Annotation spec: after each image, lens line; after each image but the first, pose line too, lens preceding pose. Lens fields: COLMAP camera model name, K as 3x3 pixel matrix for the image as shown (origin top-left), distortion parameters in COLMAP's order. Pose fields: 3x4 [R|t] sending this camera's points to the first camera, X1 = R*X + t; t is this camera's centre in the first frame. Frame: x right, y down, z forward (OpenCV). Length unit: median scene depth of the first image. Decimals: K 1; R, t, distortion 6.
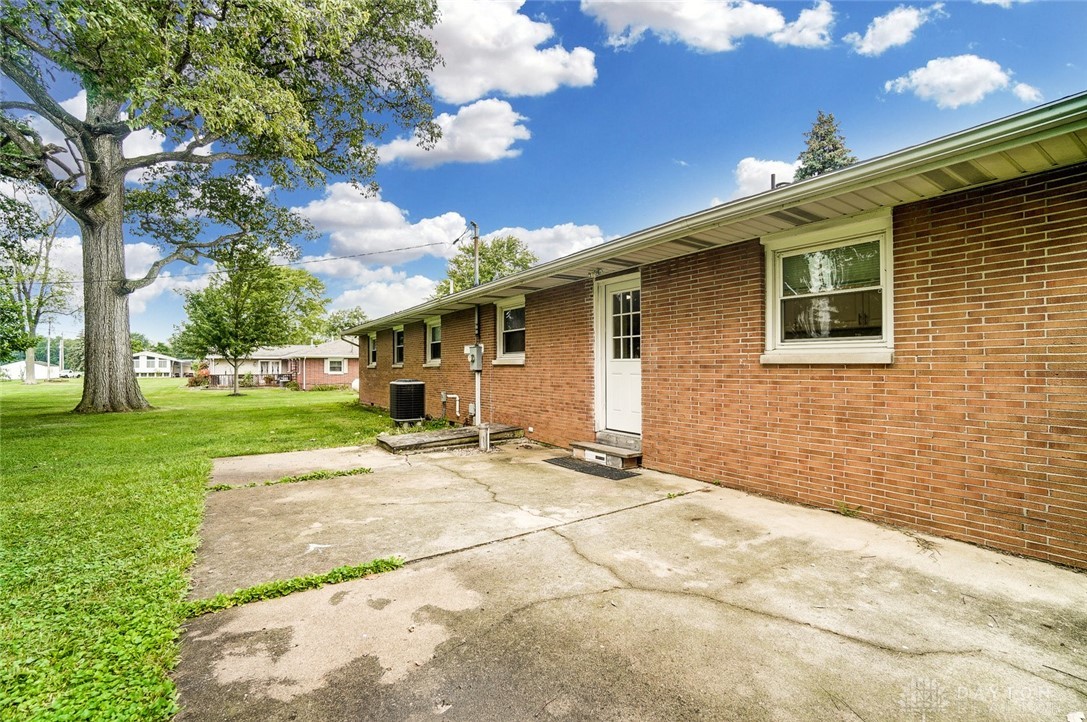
lens RADIAL K [[479.7, 0, 531.3], [0, 479.7, 361.1], [0, 0, 1]] dist [-0.021753, 0.000643]
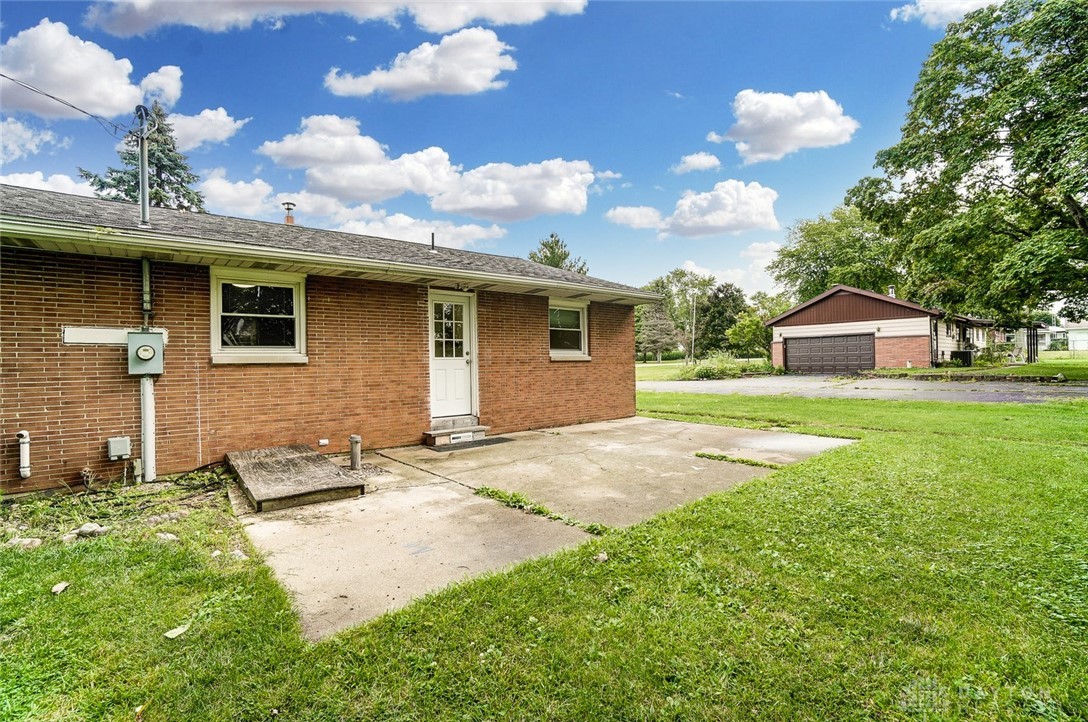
lens RADIAL K [[480.2, 0, 531.8], [0, 480.2, 361.1], [0, 0, 1]] dist [-0.021753, 0.000643]
pose [[-0.094240, 0.009685, 0.995502, -1.098374], [0.007737, 0.999930, -0.008996, 0.018217], [-0.995519, 0.006854, -0.094309, 0.933954]]
